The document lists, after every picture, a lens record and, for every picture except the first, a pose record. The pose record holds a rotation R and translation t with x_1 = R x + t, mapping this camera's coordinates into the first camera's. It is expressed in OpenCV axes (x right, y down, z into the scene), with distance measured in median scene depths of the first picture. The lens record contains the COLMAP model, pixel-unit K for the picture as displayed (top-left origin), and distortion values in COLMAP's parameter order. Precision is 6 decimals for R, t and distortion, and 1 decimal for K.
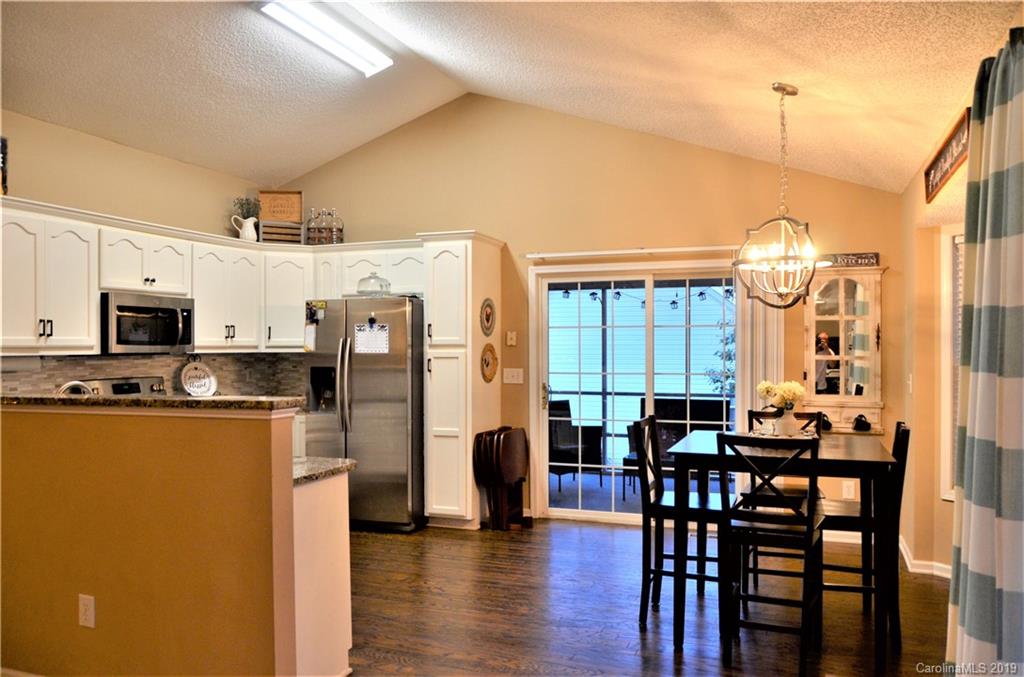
lens RADIAL K [[789.7, 0, 507.7], [0, 789.7, 345.6], [0, 0, 1]] dist [-0.035303, -0.006669]
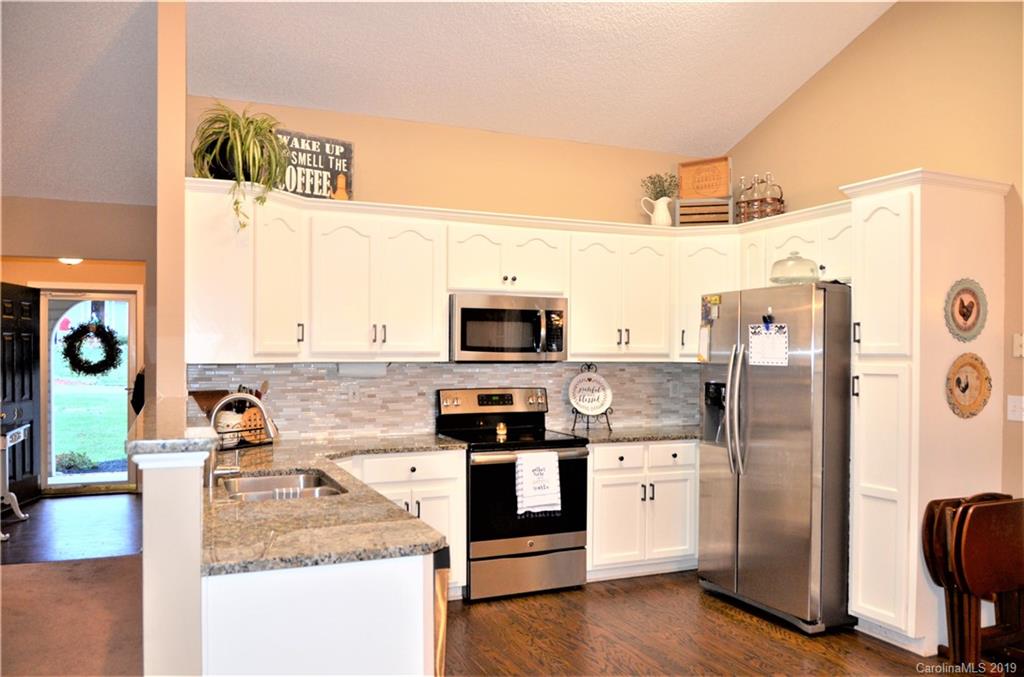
lens RADIAL K [[789.7, 0, 507.7], [0, 789.7, 345.6], [0, 0, 1]] dist [-0.035303, -0.006669]
pose [[0.695923, 0.001011, -0.718116, 0.164488], [-0.007161, 0.999959, -0.005532, -0.002741], [0.718081, 0.008993, 0.695902, 0.338358]]
